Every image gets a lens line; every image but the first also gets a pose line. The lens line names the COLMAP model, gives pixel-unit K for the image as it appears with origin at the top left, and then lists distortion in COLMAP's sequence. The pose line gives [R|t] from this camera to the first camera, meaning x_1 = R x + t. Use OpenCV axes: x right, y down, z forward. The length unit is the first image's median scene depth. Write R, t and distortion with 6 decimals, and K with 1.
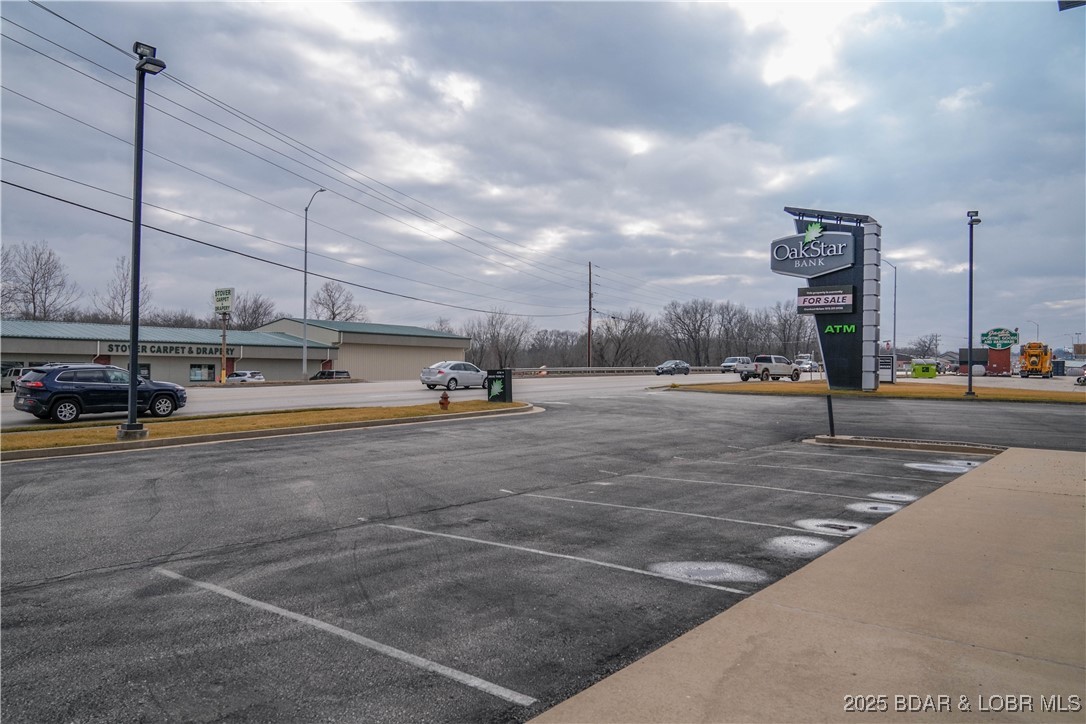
lens RADIAL K [[734.2, 0, 536.2], [0, 734.2, 362.2], [0, 0, 1]] dist [0.075217, -0.048758]
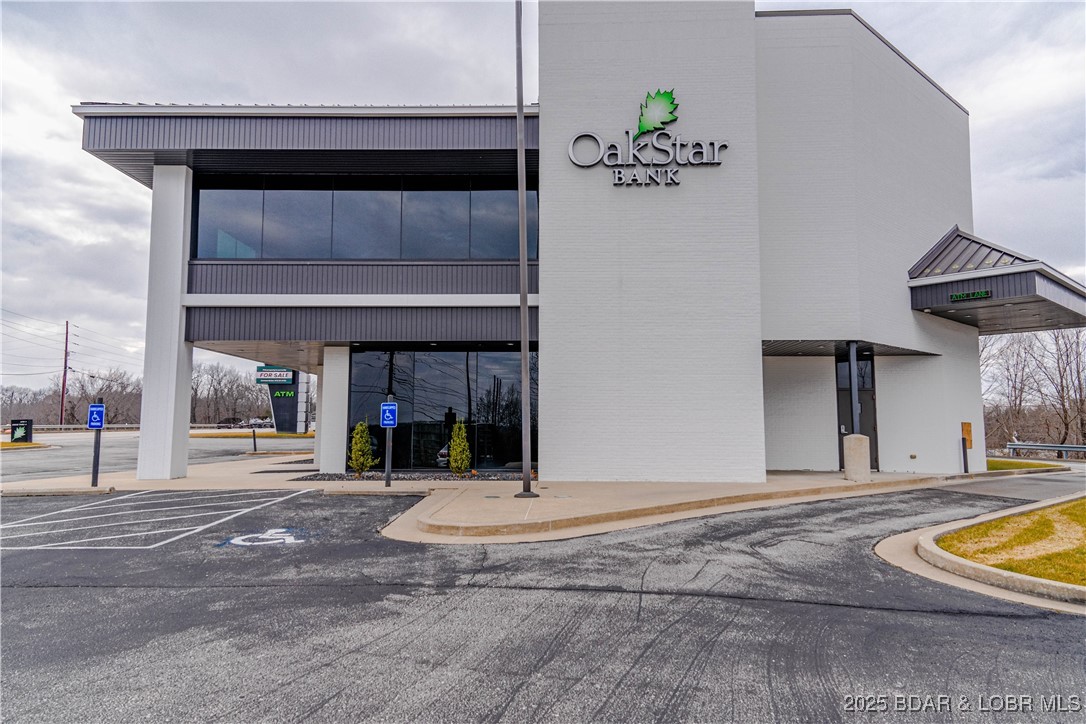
lens RADIAL K [[734.2, 0, 536.2], [0, 734.2, 362.2], [0, 0, 1]] dist [0.075217, -0.048758]
pose [[0.792195, 0.046863, 0.608466, -0.109286], [0.003641, 0.996667, -0.081502, 0.015627], [-0.610257, 0.066781, 0.789384, -0.520757]]
